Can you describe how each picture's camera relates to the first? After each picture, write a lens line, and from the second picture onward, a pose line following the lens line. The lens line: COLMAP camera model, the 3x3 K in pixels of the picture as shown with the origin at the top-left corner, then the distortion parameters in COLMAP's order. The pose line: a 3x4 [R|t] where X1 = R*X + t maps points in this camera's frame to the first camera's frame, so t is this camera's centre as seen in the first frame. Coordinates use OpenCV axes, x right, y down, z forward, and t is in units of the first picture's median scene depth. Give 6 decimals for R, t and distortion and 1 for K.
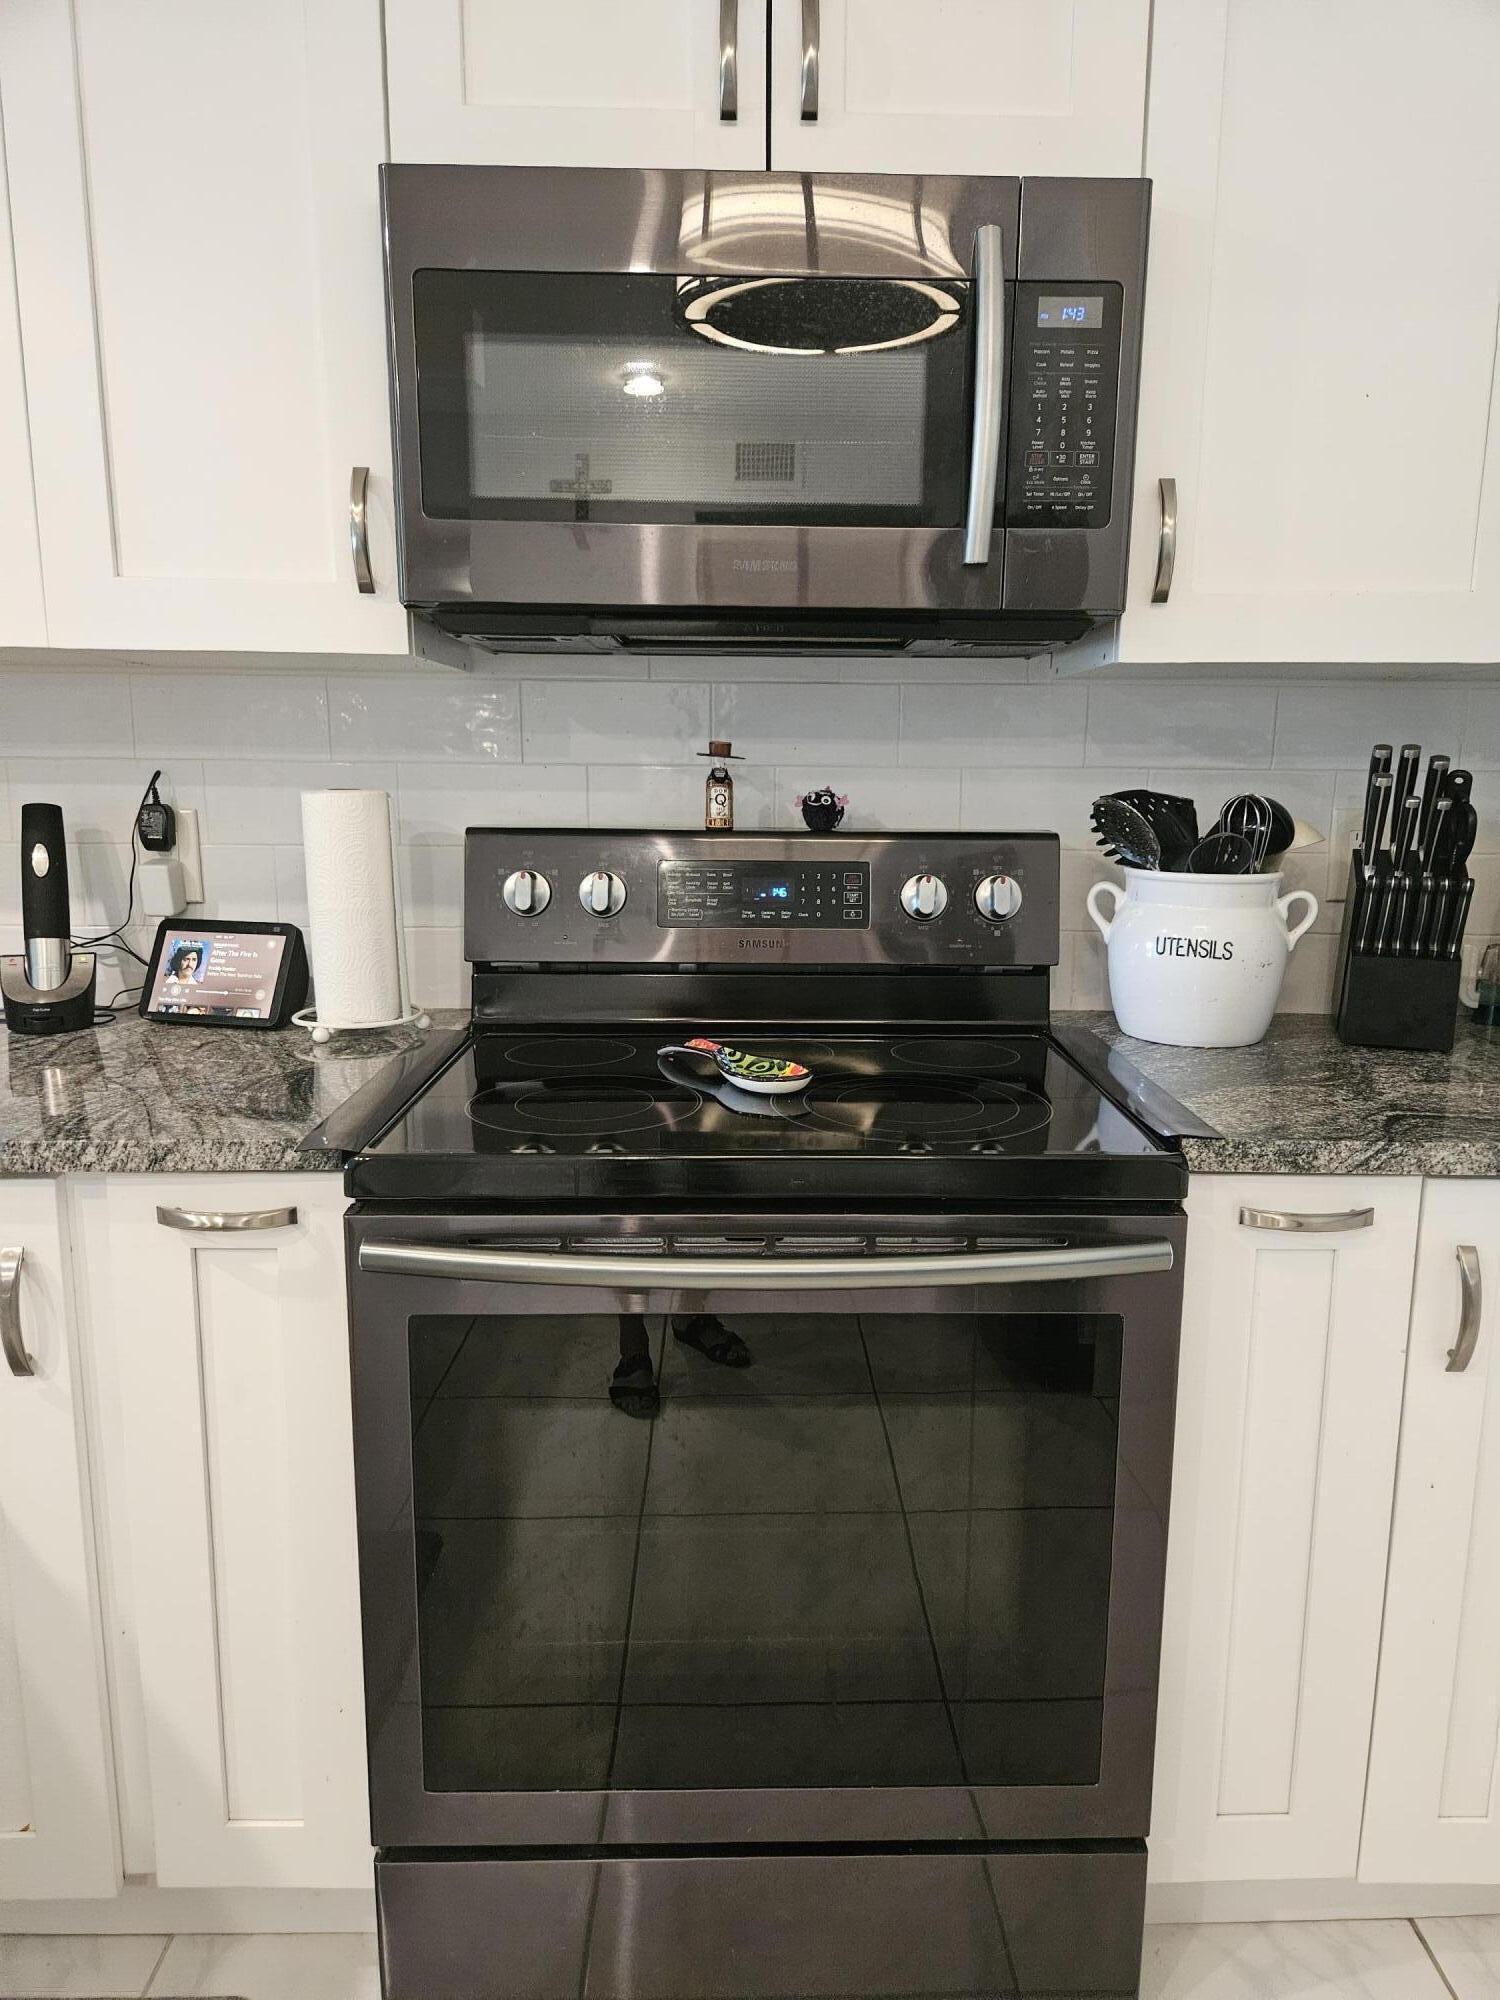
lens RADIAL K [[1335.8, 0, 778.7], [0, 1335.8, 1006.0], [0, 0, 1]] dist [0.075974, -0.068036]
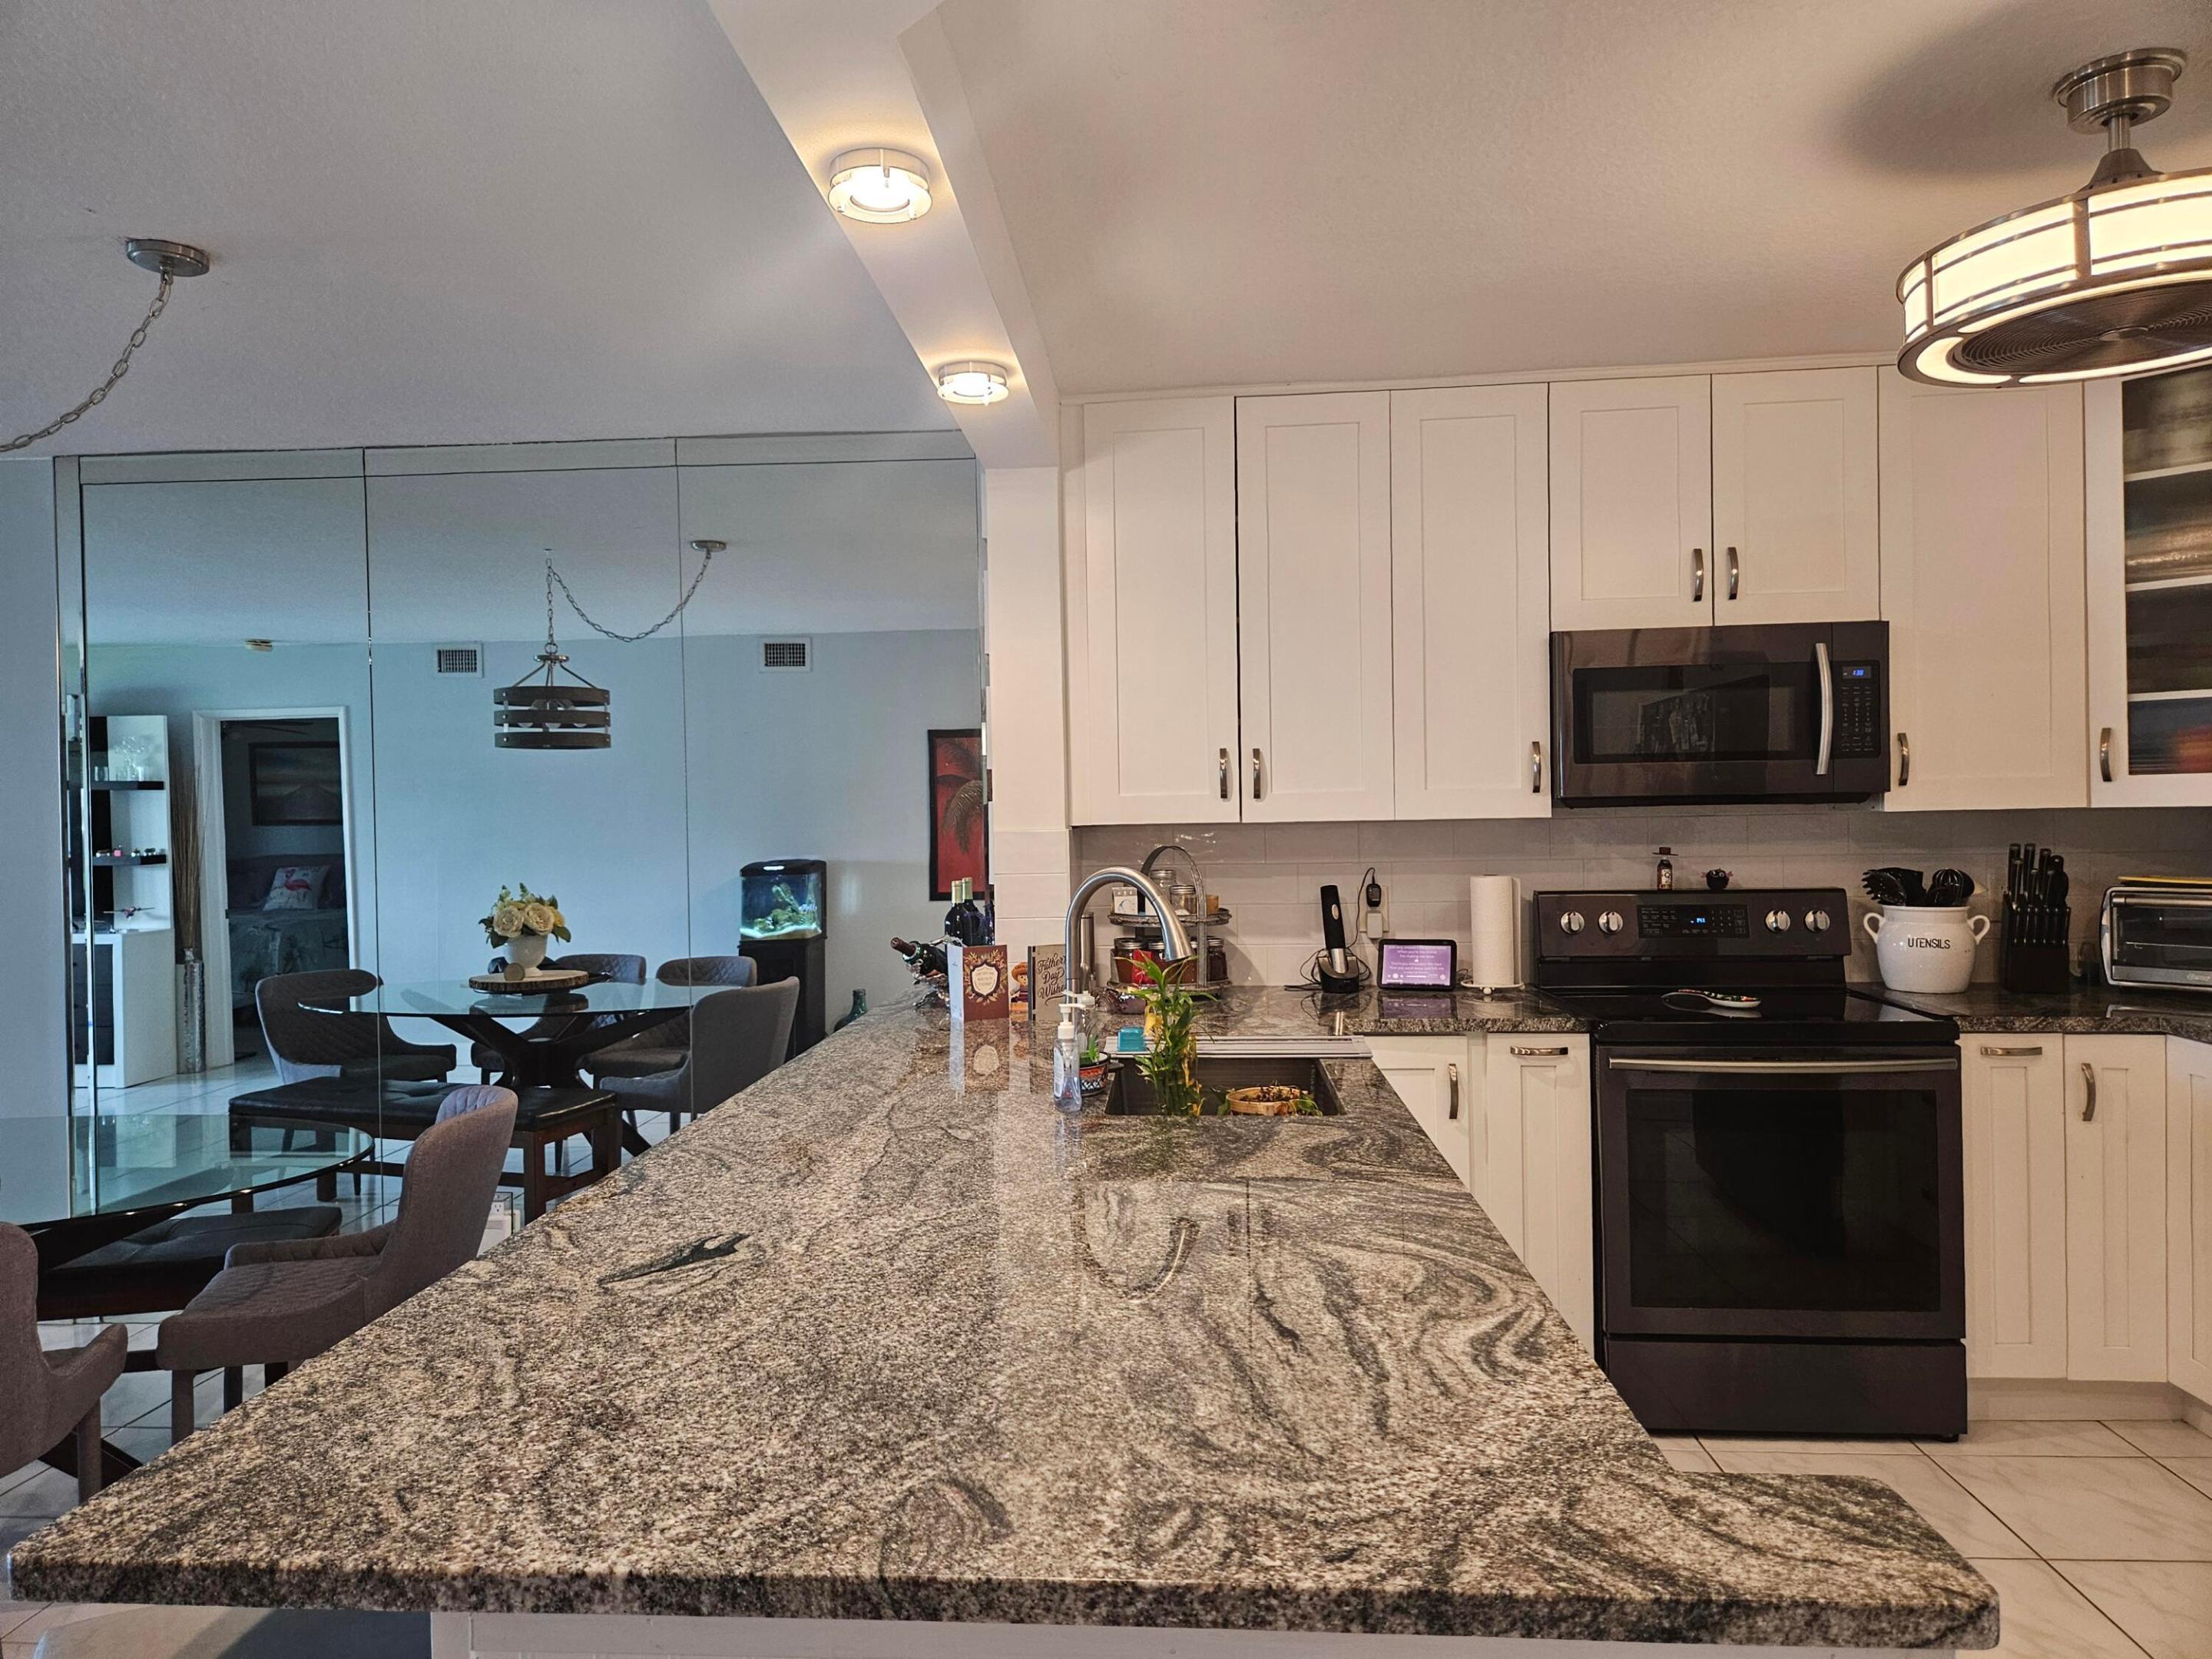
lens RADIAL K [[1487.8, 0, 1083.0], [0, 1487.8, 825.3], [0, 0, 1]] dist [0.069688, -0.066396]
pose [[0.994293, -0.026474, -0.103344, -0.703954], [0.008185, 0.984795, -0.173528, 0.162643], [0.106367, 0.171692, 0.979392, -1.367924]]
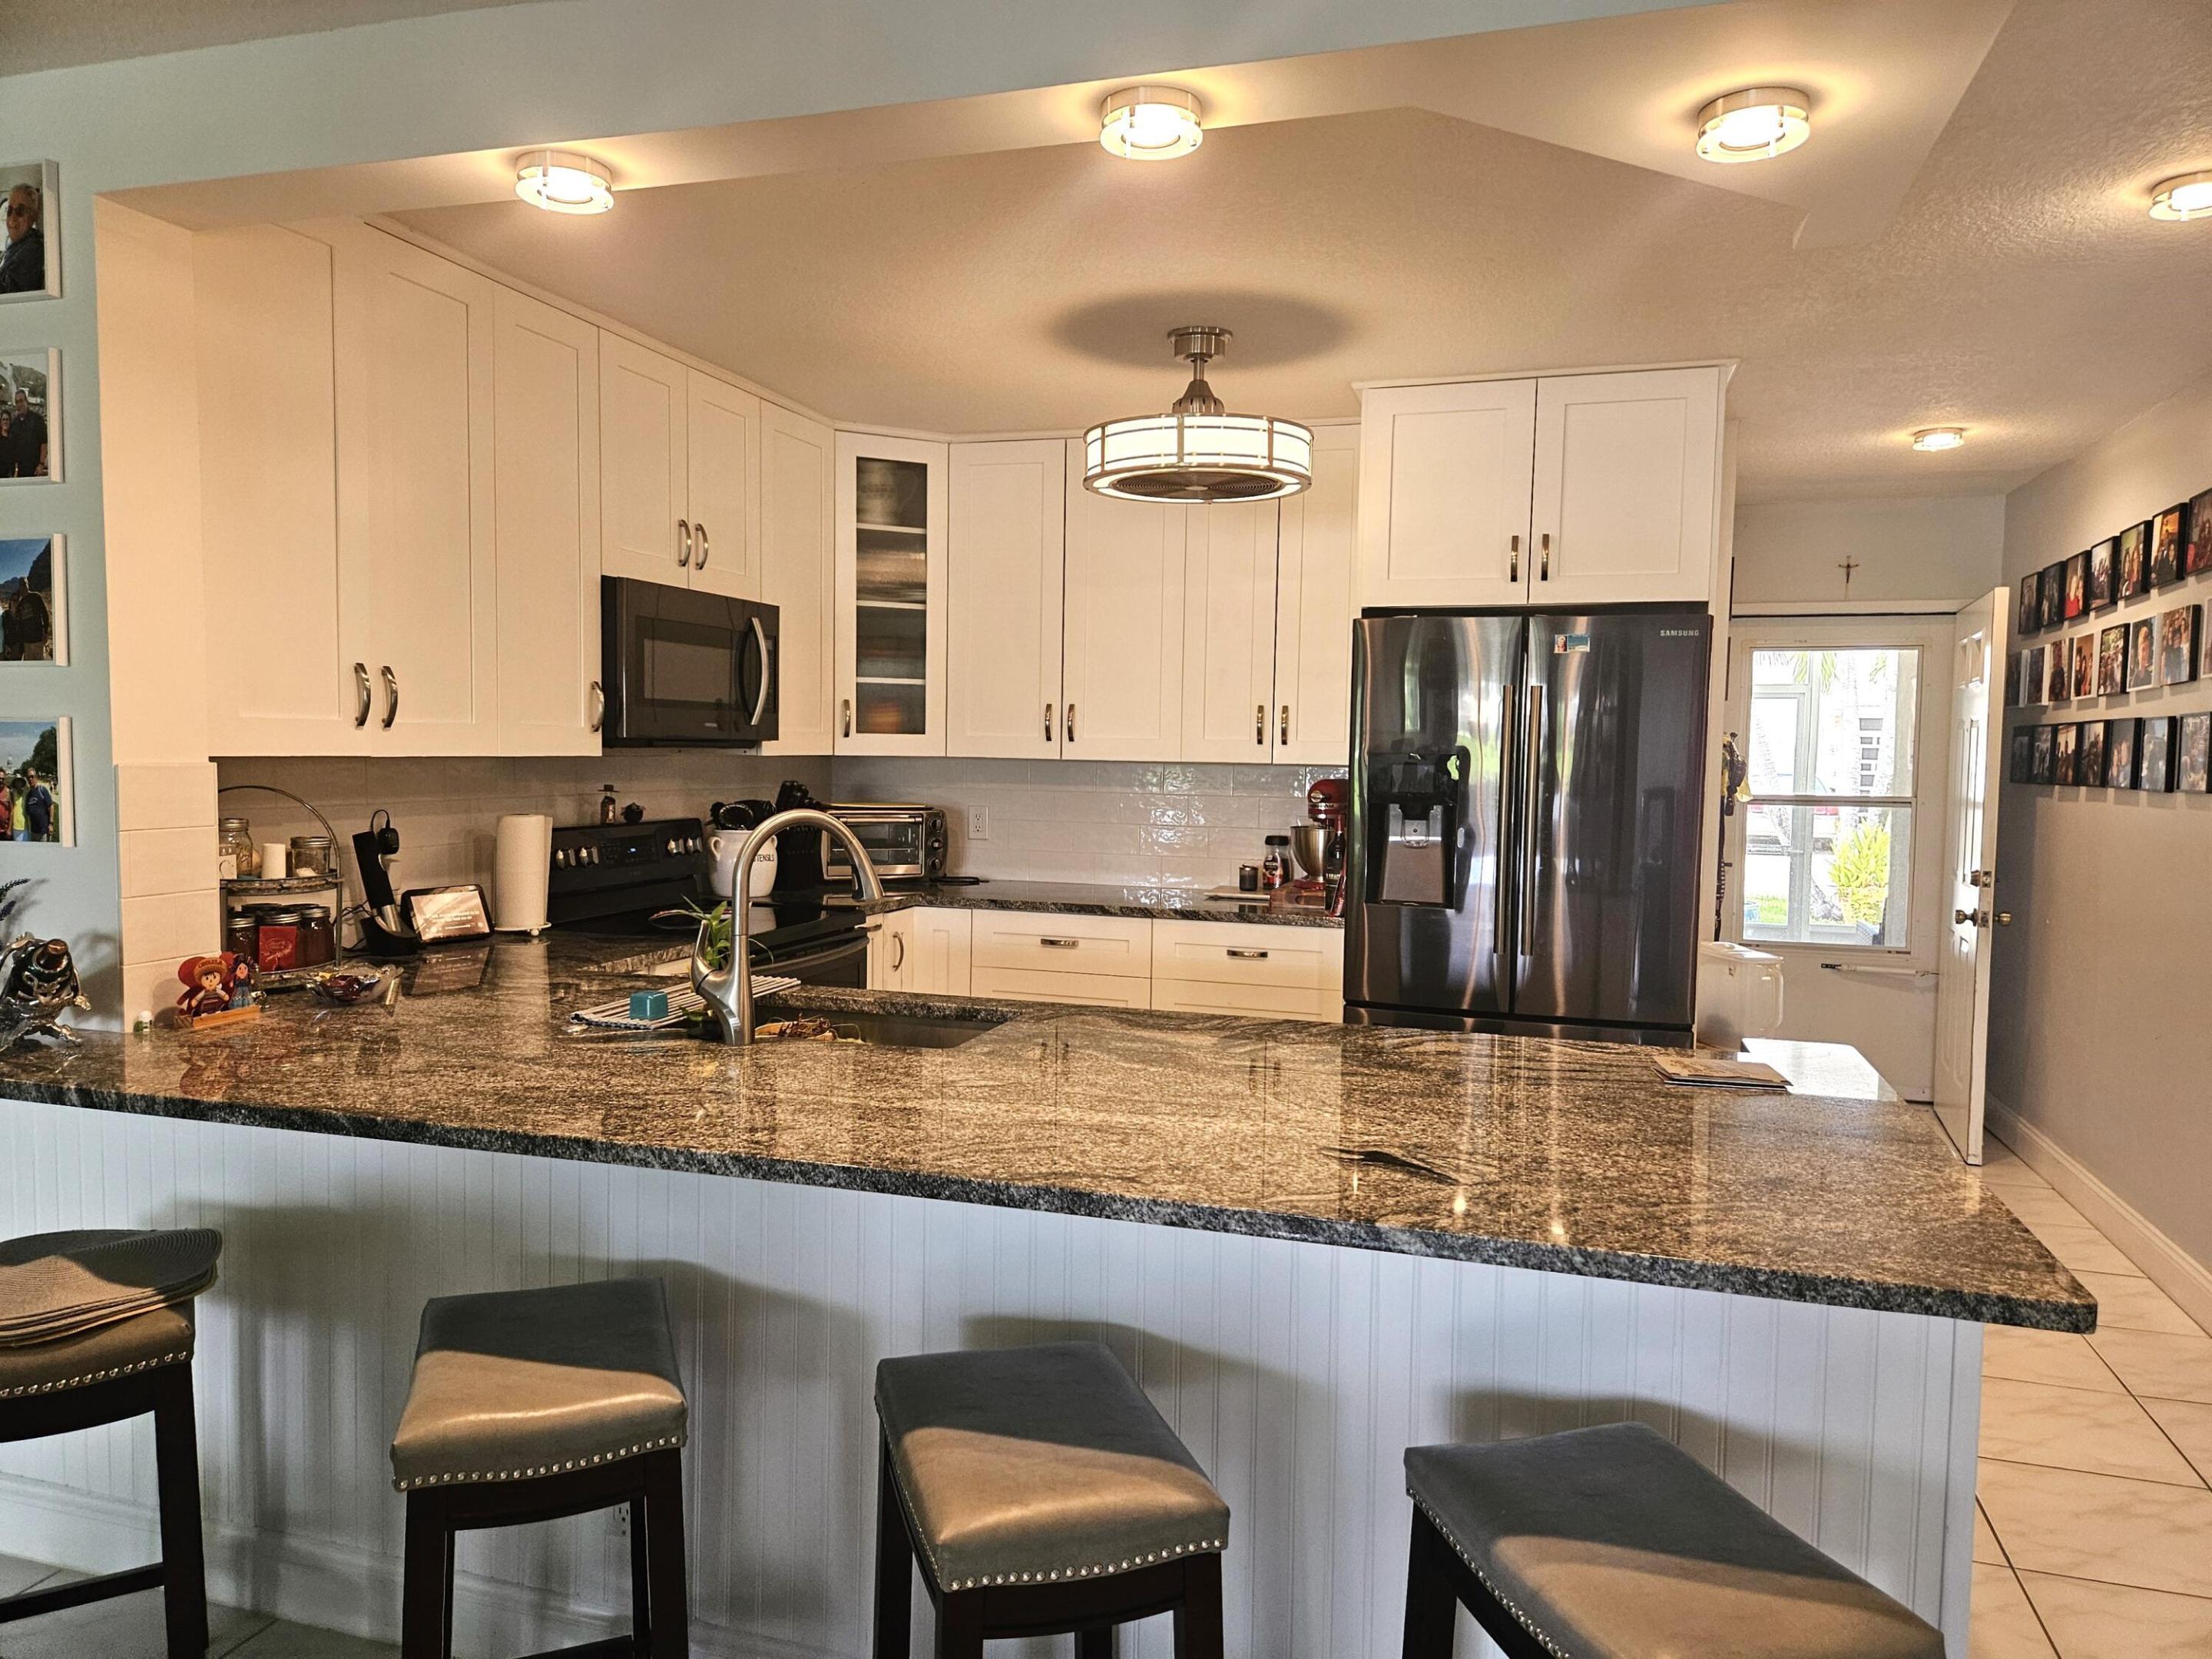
lens RADIAL K [[1477.4, 0, 1102.0], [0, 1477.4, 827.3], [0, 0, 1]] dist [0.075974, -0.068036]
pose [[0.327096, -0.057386, 0.943247, -2.148521], [0.160320, 0.987055, 0.004457, -0.009182], [-0.931292, 0.149764, 0.332062, -0.572762]]
